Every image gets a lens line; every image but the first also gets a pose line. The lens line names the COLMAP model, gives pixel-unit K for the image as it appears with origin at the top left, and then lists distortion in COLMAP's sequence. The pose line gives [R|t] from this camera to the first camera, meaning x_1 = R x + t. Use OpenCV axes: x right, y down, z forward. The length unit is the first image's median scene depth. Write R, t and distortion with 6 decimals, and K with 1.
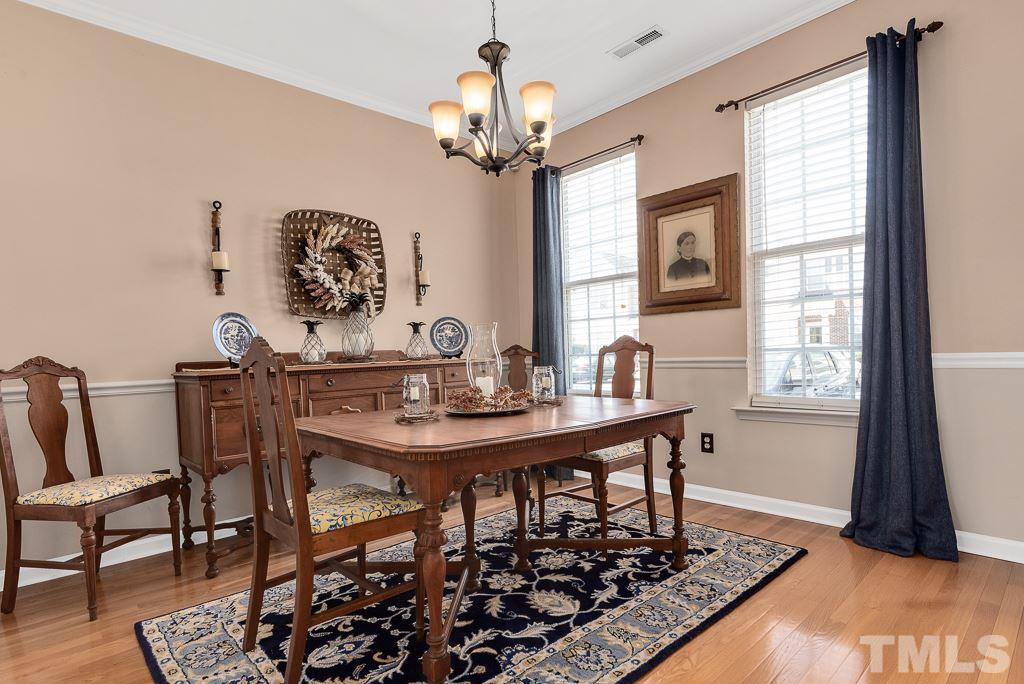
lens RADIAL K [[506.1, 0, 538.9], [0, 506.1, 371.0], [0, 0, 1]] dist [0.006972, 0.000457]
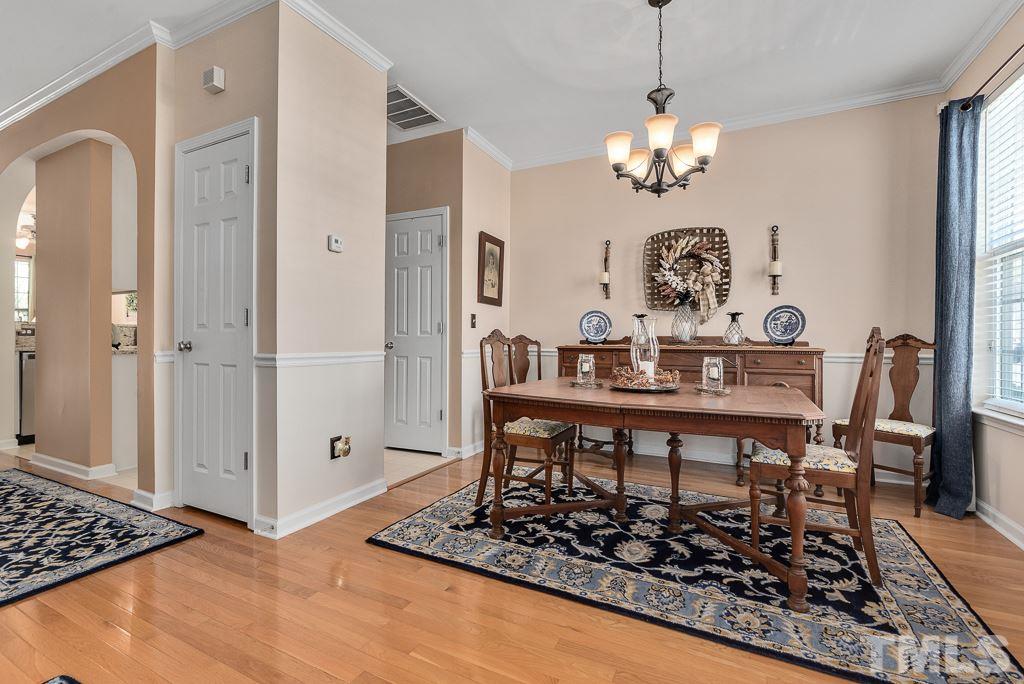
lens RADIAL K [[445.6, 0, 516.9], [0, 445.6, 346.8], [0, 0, 1]] dist [-0.004624, -0.000302]
pose [[0.374410, 0.053983, -0.925691, 0.584594], [-0.055462, 0.997820, 0.035757, -0.033393], [0.925603, 0.037953, 0.376587, 0.216333]]
